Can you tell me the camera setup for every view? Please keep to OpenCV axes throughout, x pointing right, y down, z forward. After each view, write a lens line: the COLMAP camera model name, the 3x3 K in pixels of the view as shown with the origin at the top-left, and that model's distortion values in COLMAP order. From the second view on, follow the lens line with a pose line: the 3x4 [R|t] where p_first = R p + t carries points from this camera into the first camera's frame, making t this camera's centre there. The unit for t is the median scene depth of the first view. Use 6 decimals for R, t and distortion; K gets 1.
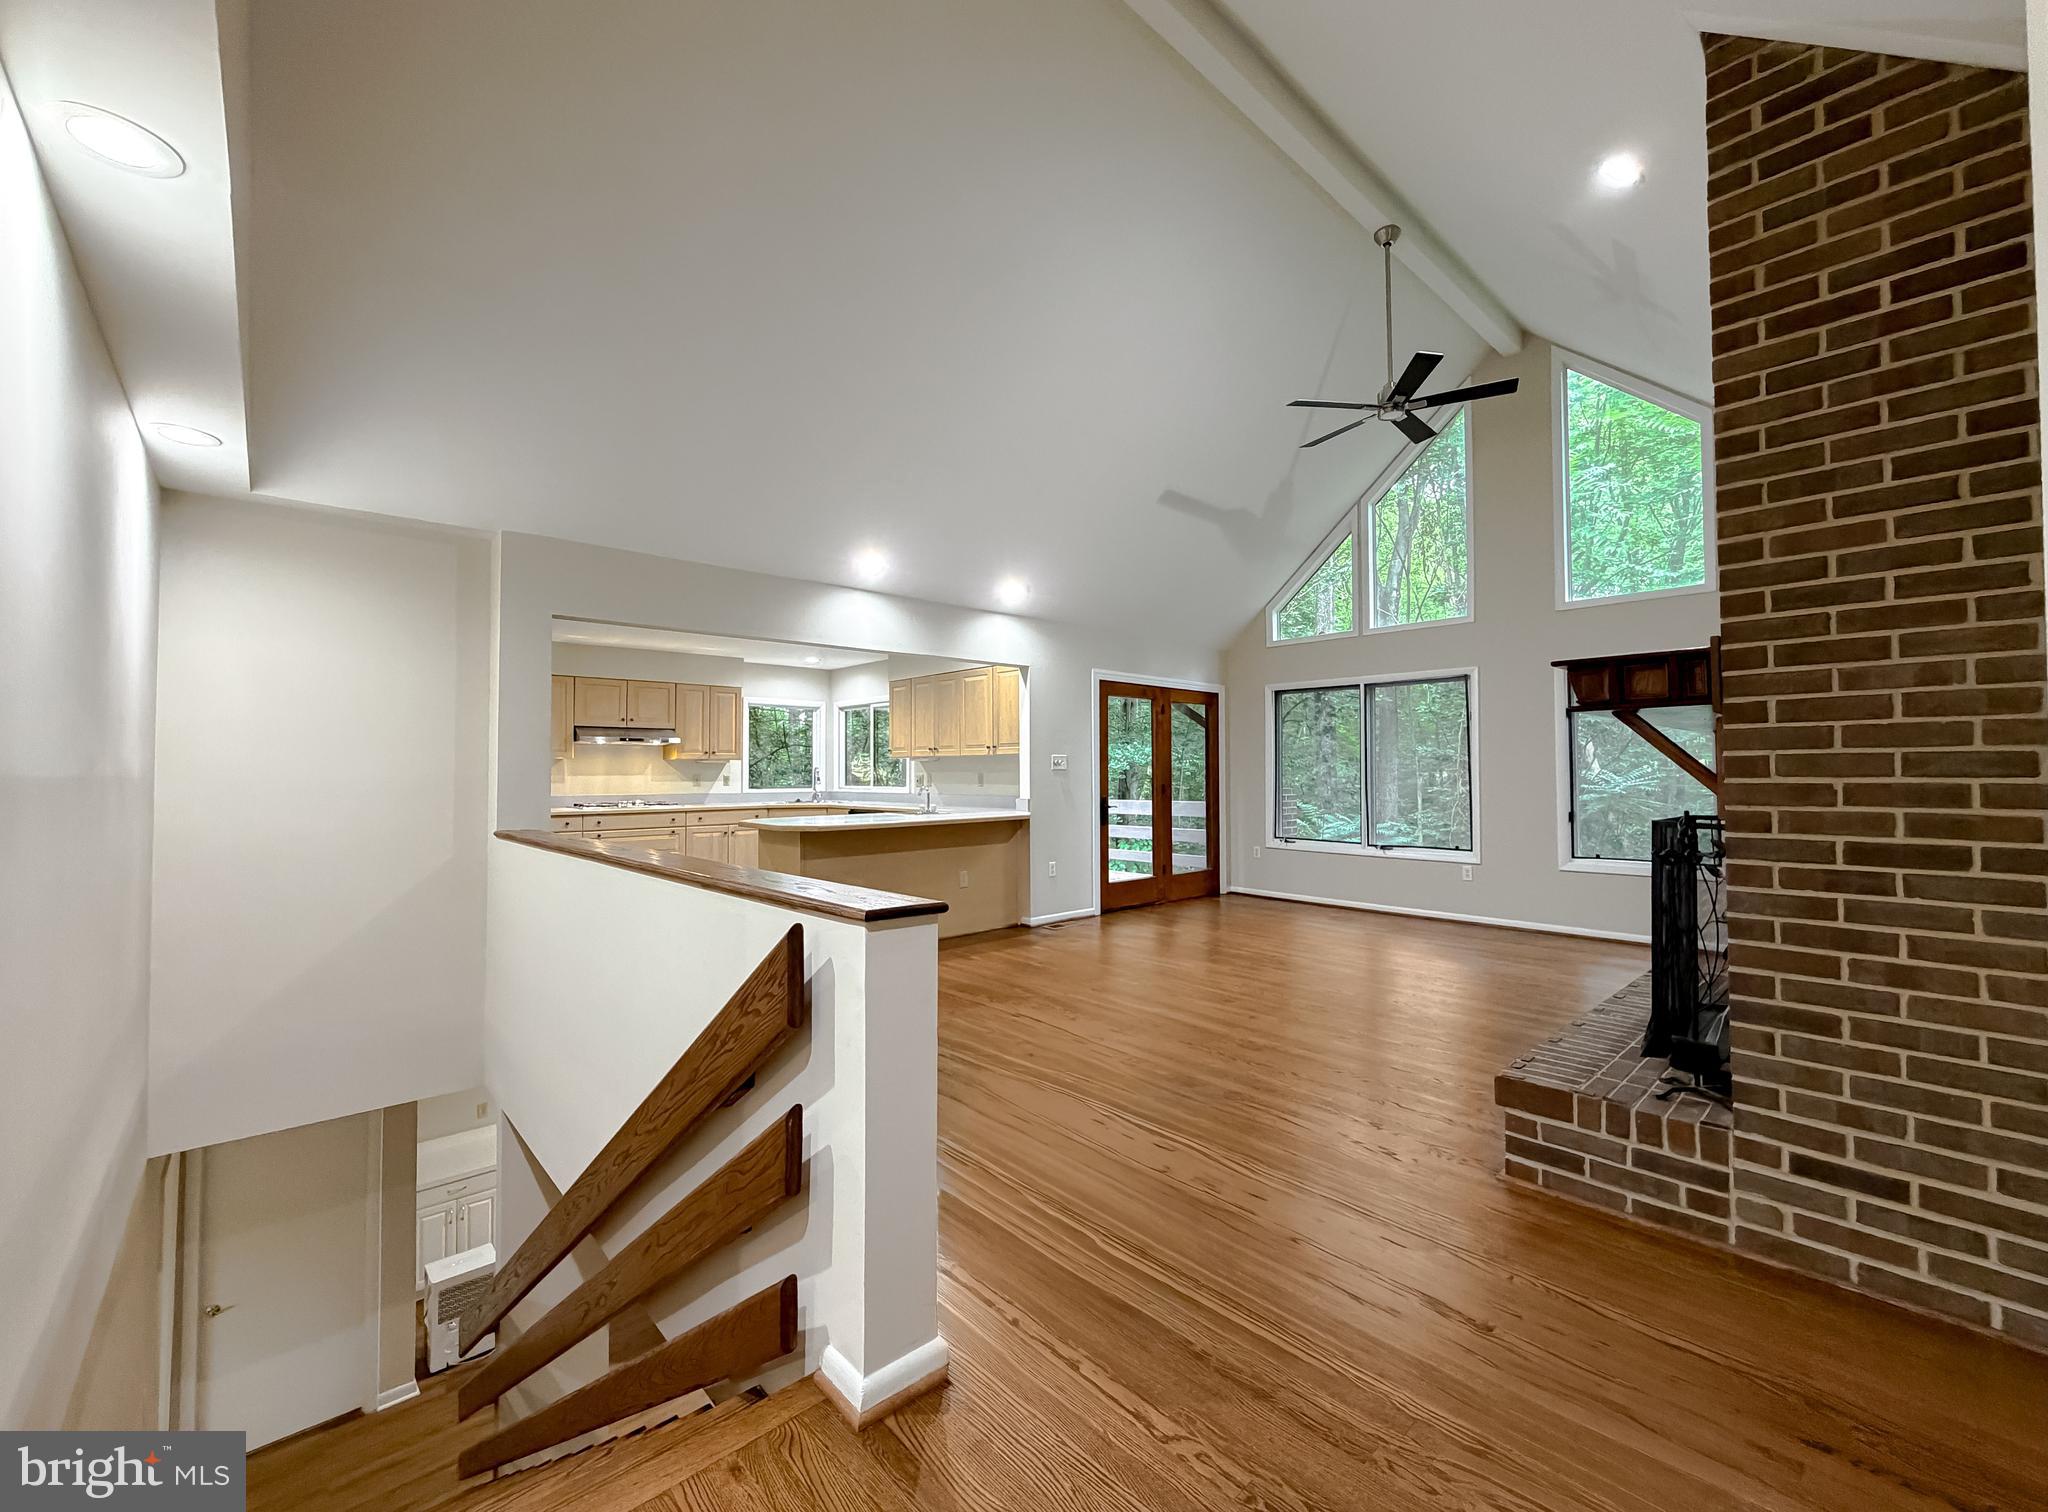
lens RADIAL K [[823.6, 0, 1024.0], [0, 823.6, 756.0], [0, 0, 1]] dist [0.014985, -0.000006]
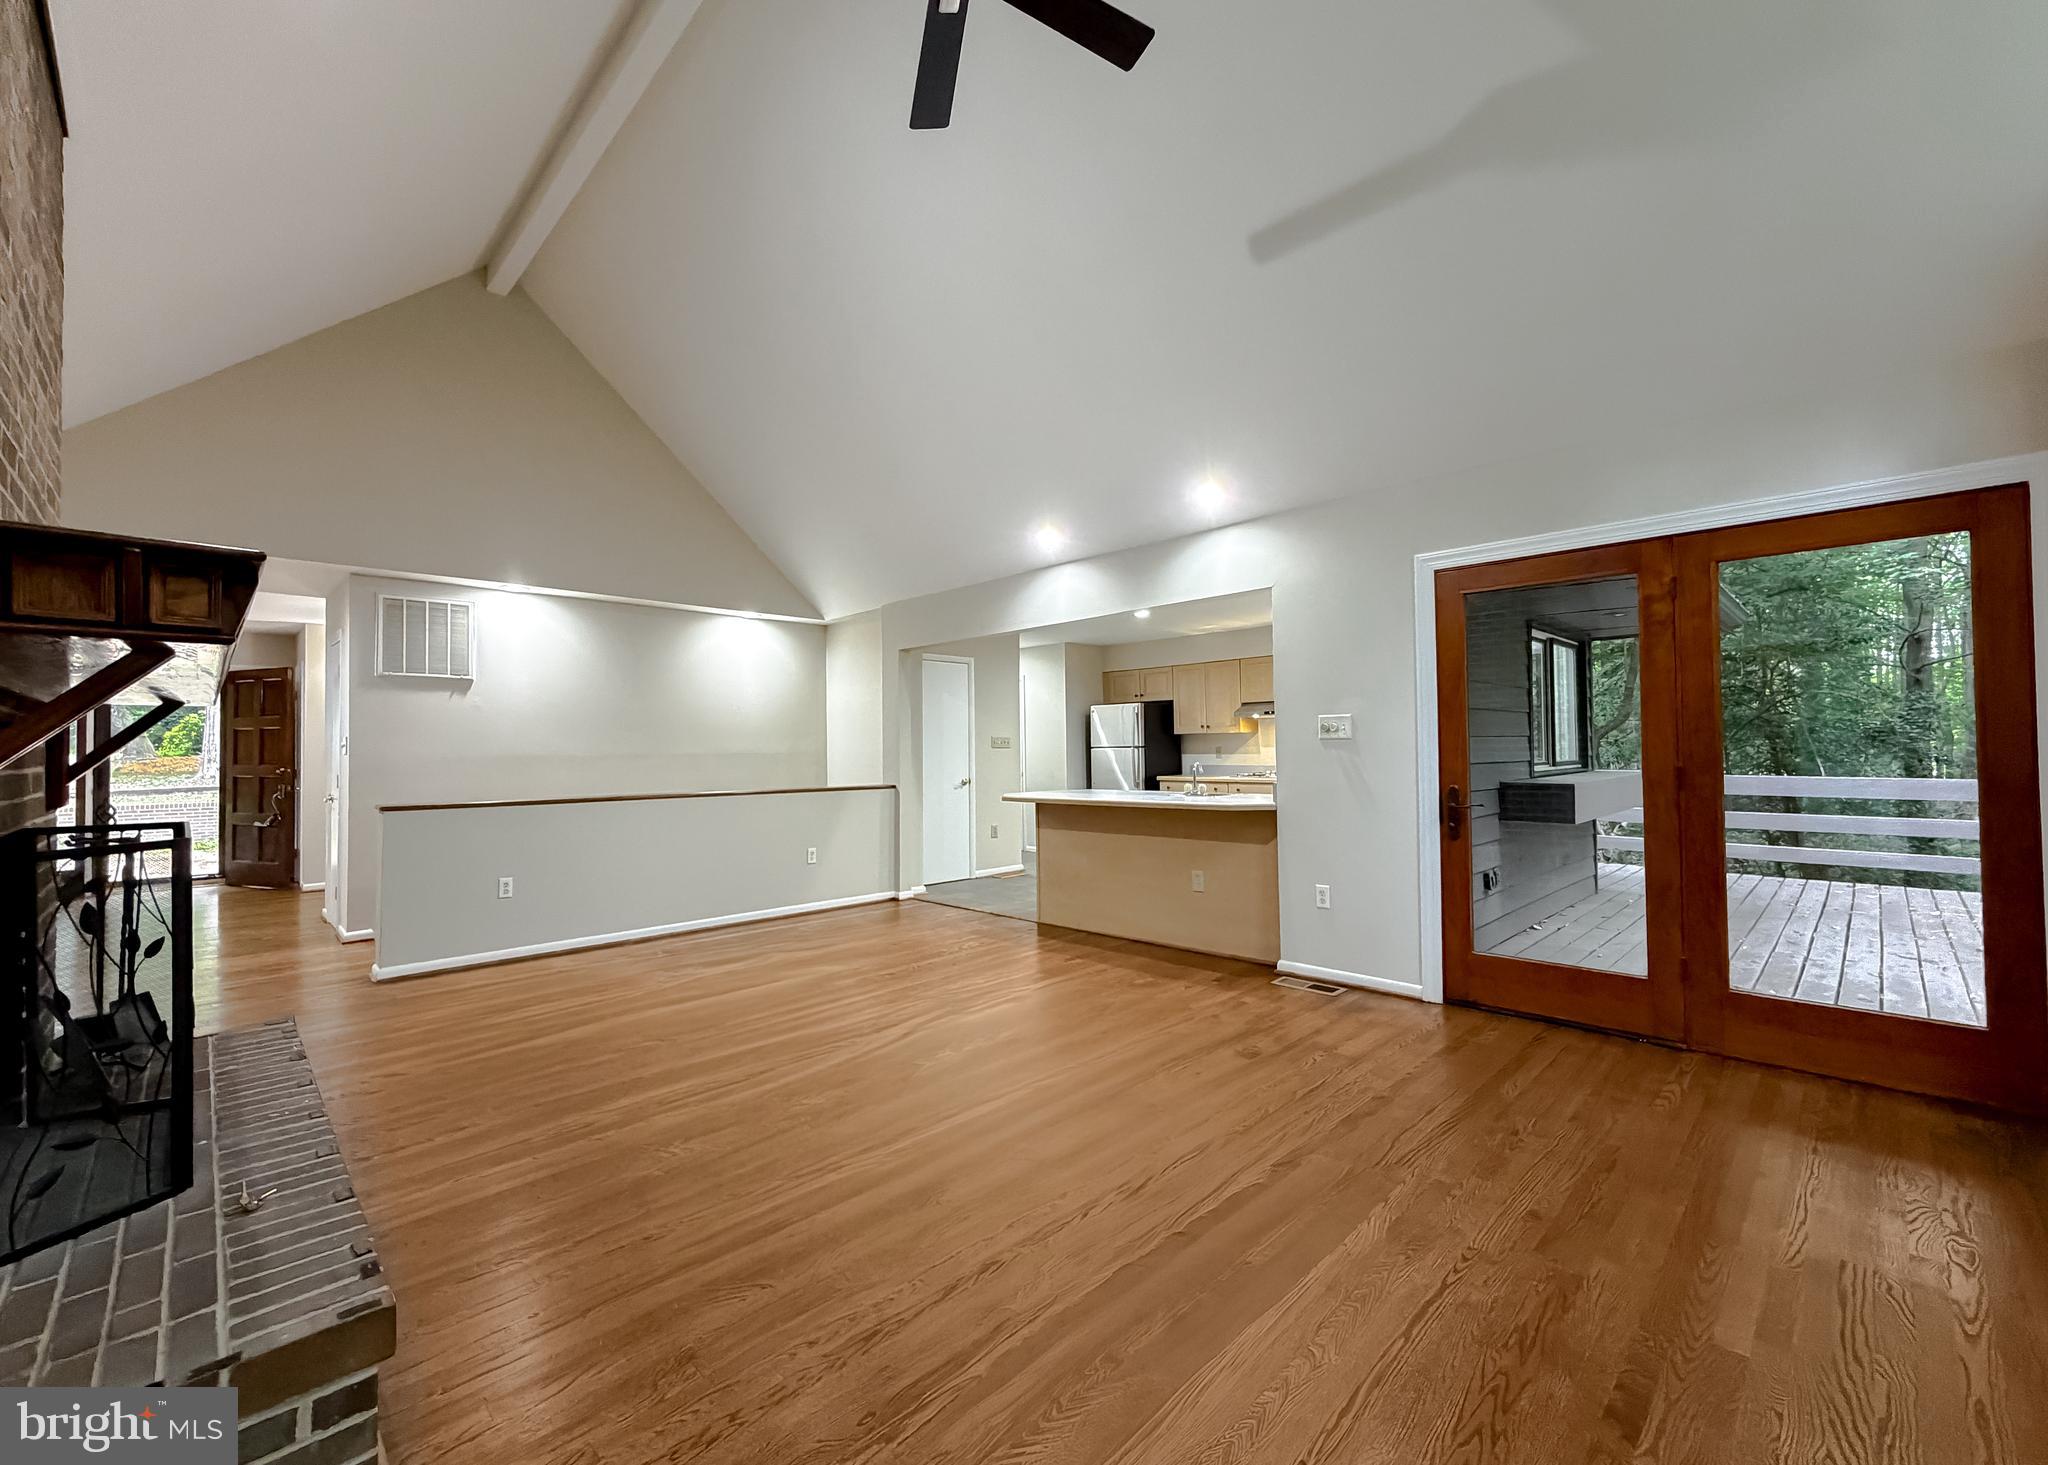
lens RADIAL K [[847.2, 0, 1024.0], [0, 847.2, 732.5], [0, 0, 1]] dist [-0.000036, -0.000156]
pose [[0.040324, -0.019091, -0.999004, 0.590751], [0.034183, 0.999259, -0.017716, 0.013682], [0.998602, -0.033434, 0.040947, 0.653351]]
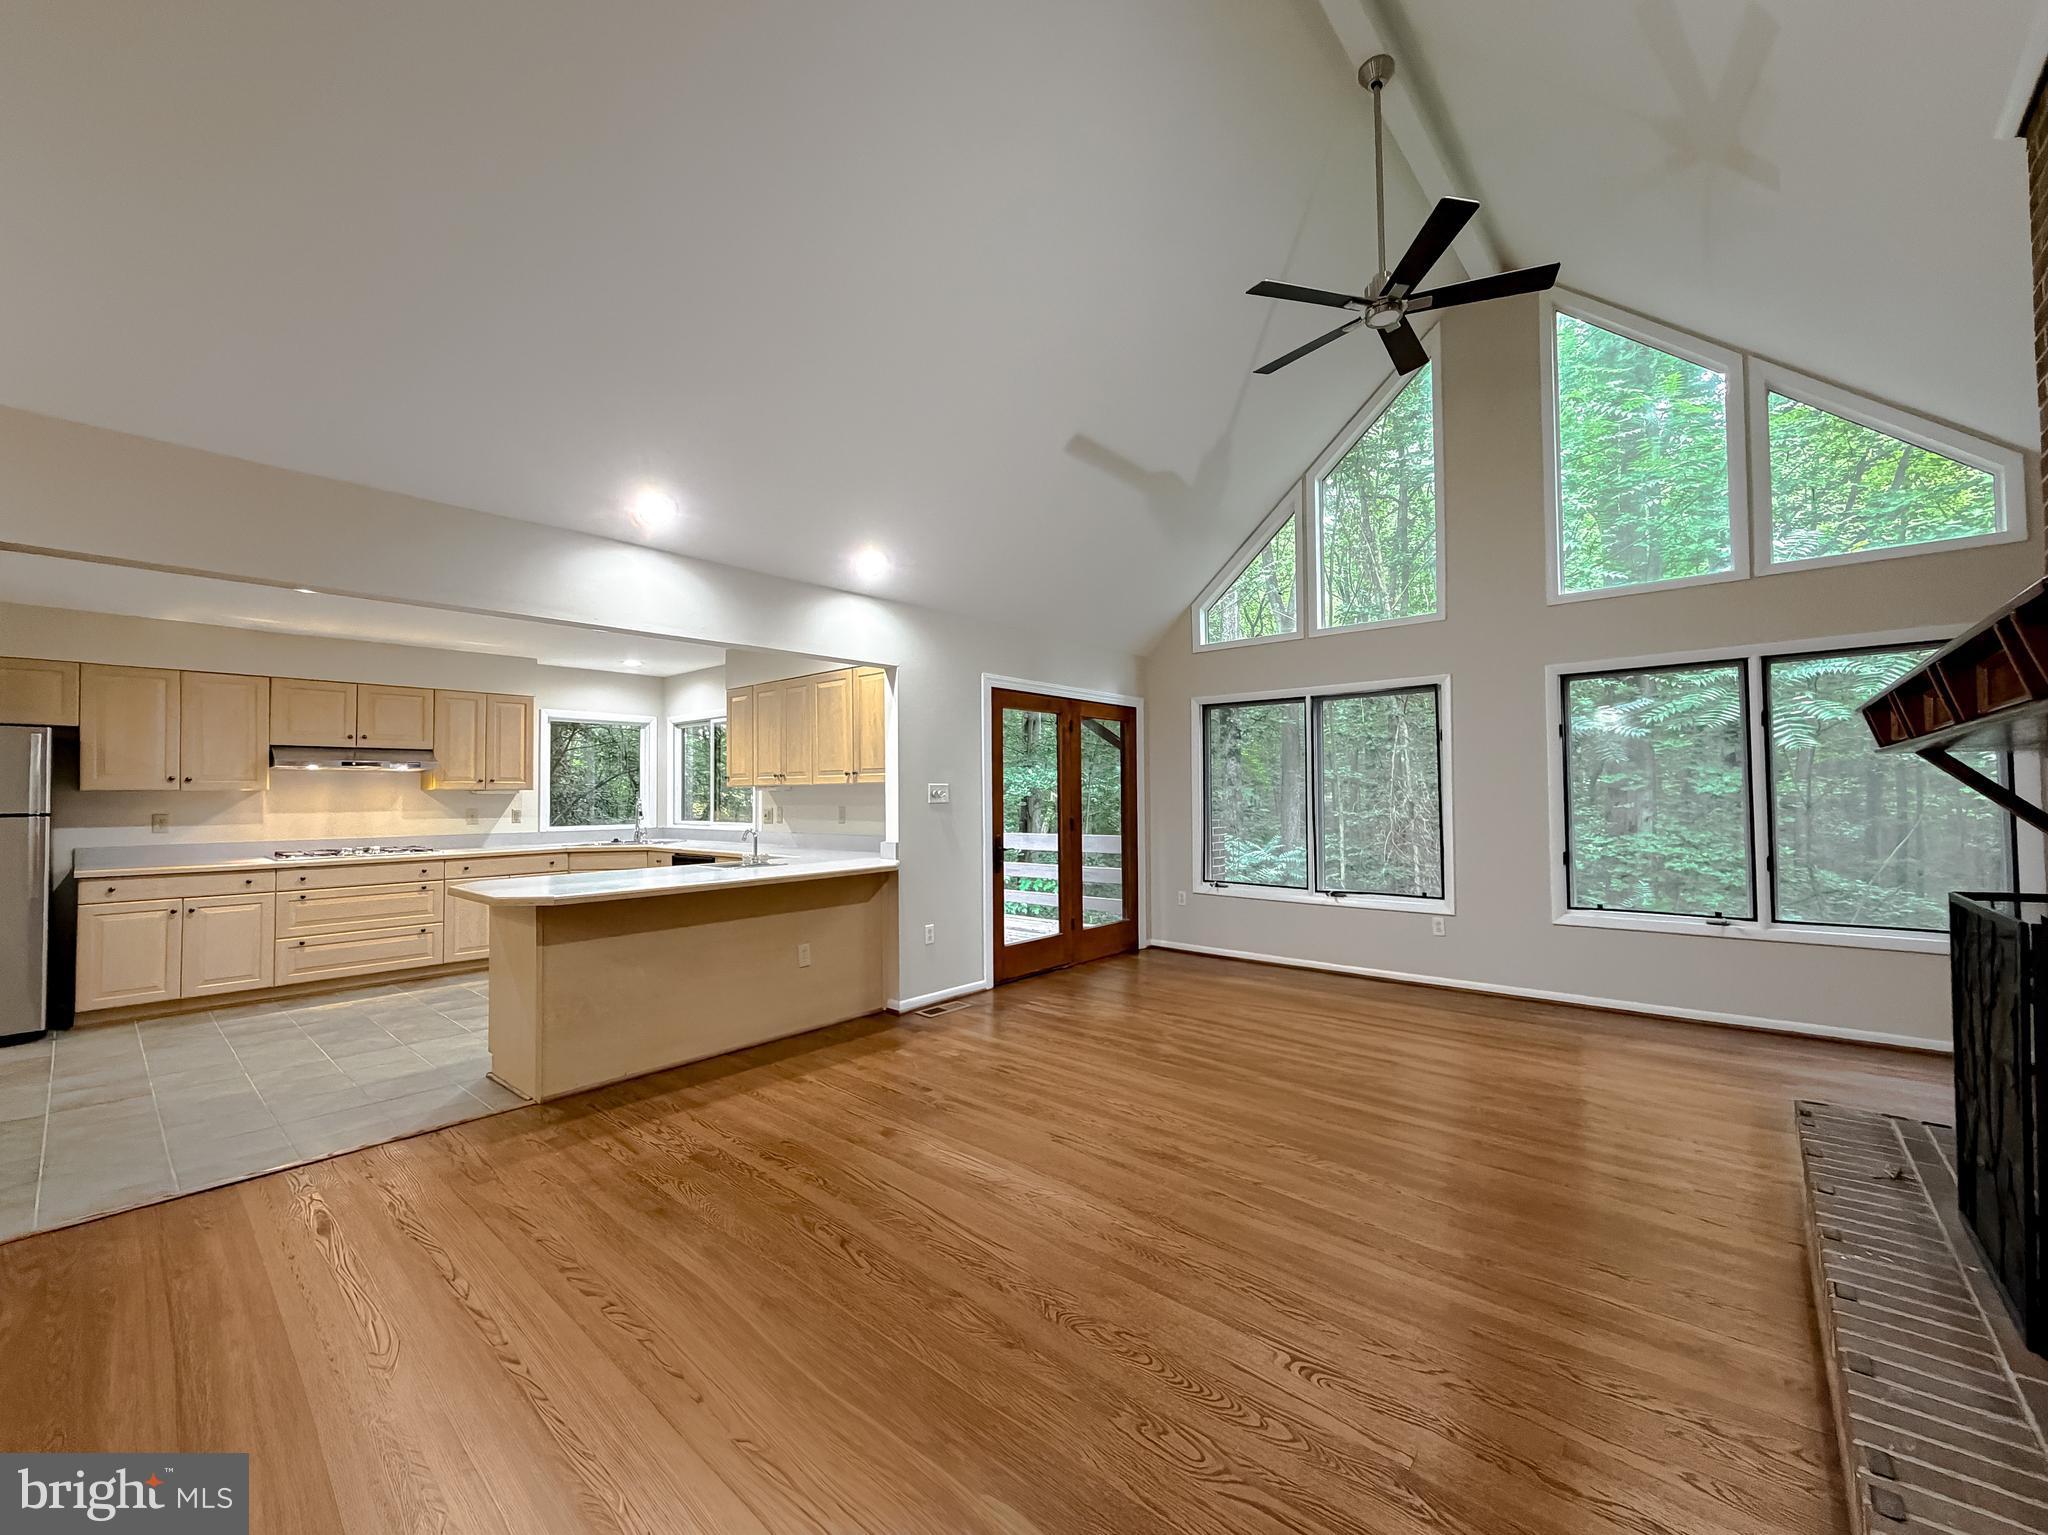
lens RADIAL K [[815.8, 0, 1024.0], [0, 815.8, 767.5], [0, 0, 1]] dist [0.001307, 0.000150]
pose [[0.993266, -0.001043, 0.115856, 0.029701], [0.002602, 0.999908, -0.013308, -0.005371], [-0.115831, 0.013520, 0.993177, 0.209401]]
